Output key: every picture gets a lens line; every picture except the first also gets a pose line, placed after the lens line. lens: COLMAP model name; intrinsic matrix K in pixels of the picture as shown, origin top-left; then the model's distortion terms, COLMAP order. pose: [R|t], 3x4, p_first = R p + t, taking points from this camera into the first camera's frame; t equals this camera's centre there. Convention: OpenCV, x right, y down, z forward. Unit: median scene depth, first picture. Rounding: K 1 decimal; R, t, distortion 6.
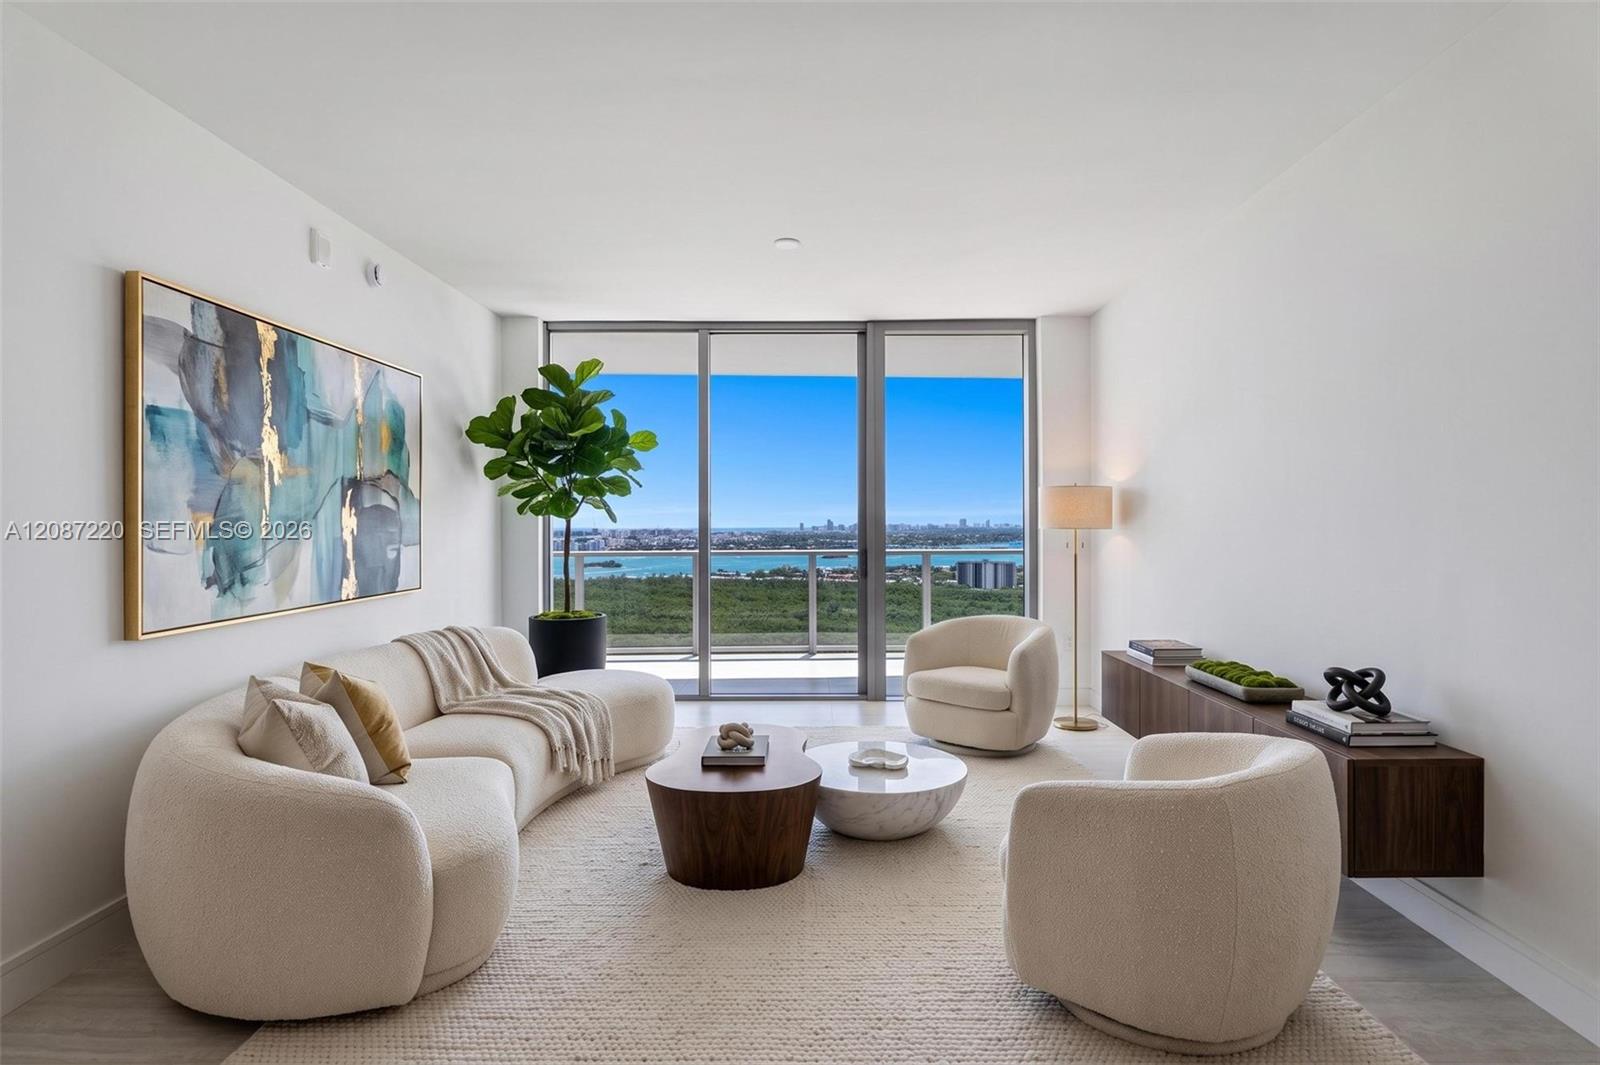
lens RADIAL K [[744.0, 0, 809.7], [0, 744.0, 536.4], [0, 0, 1]] dist [0.001124, -0.000449]
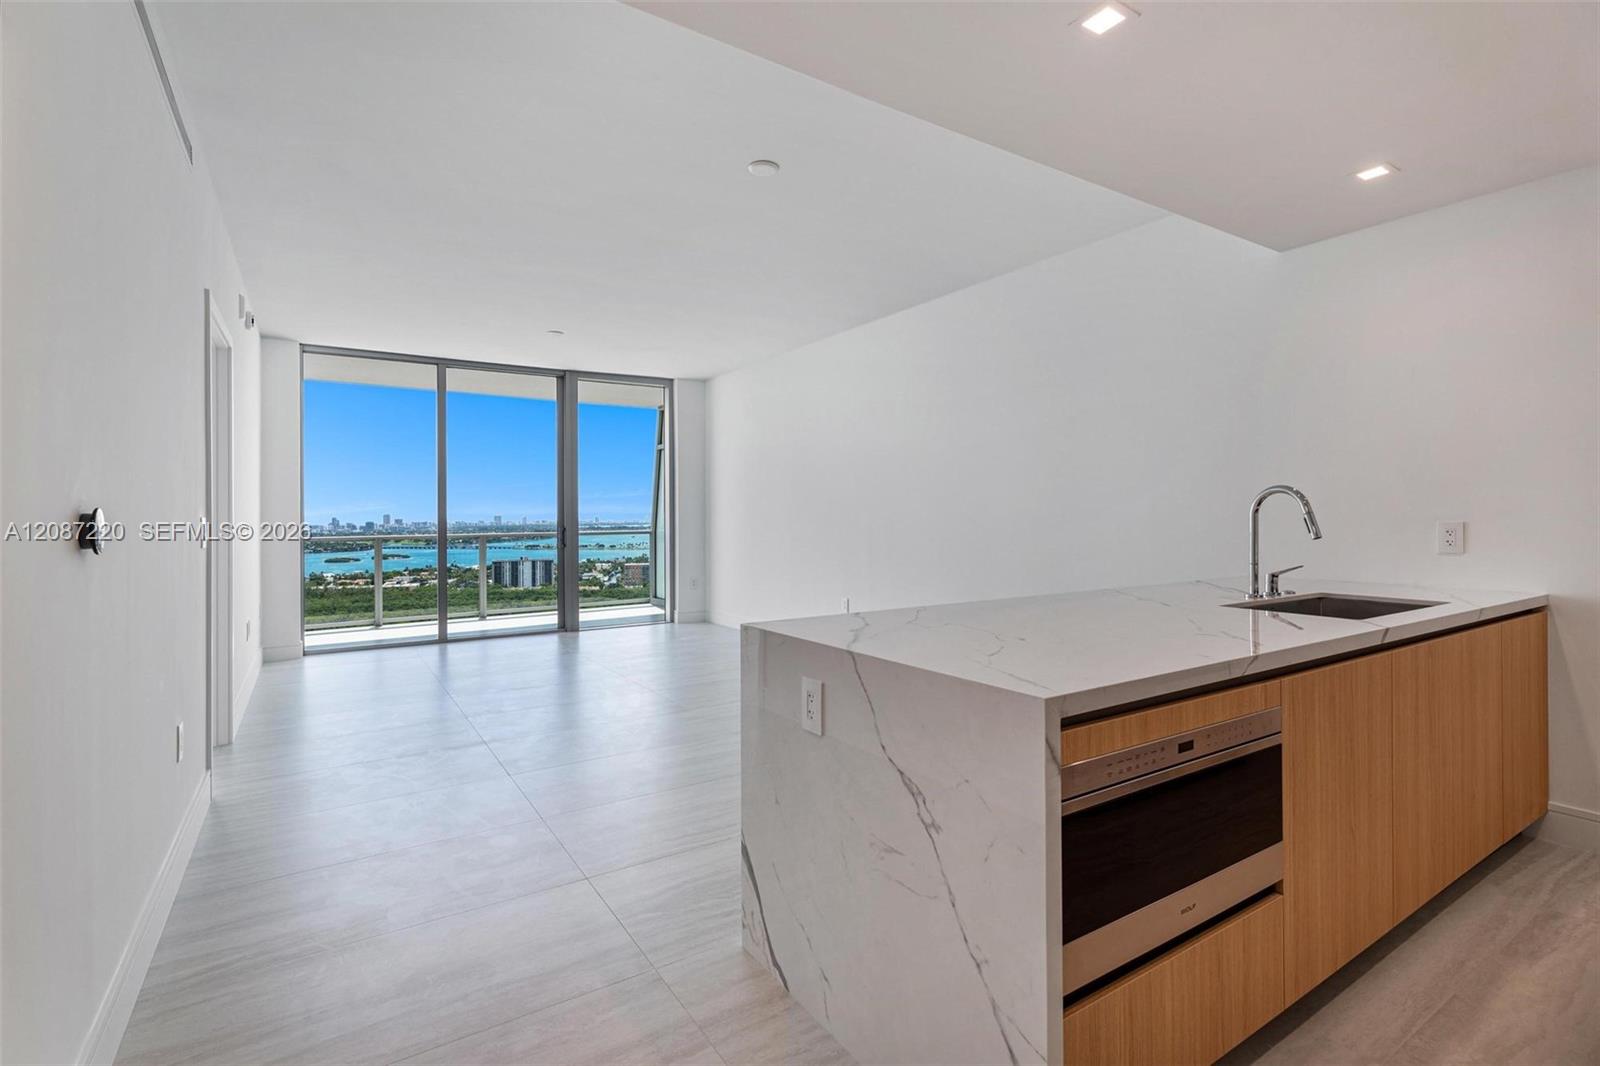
lens RADIAL K [[744.0, 0, 788.2], [0, 744.0, 498.4], [0, 0, 1]] dist [0.001124, -0.000449]
pose [[0.839621, 0.007650, 0.543120, -0.338705], [0.017335, 0.999014, -0.040870, 0.026748], [-0.542897, 0.043731, 0.838660, -0.431176]]
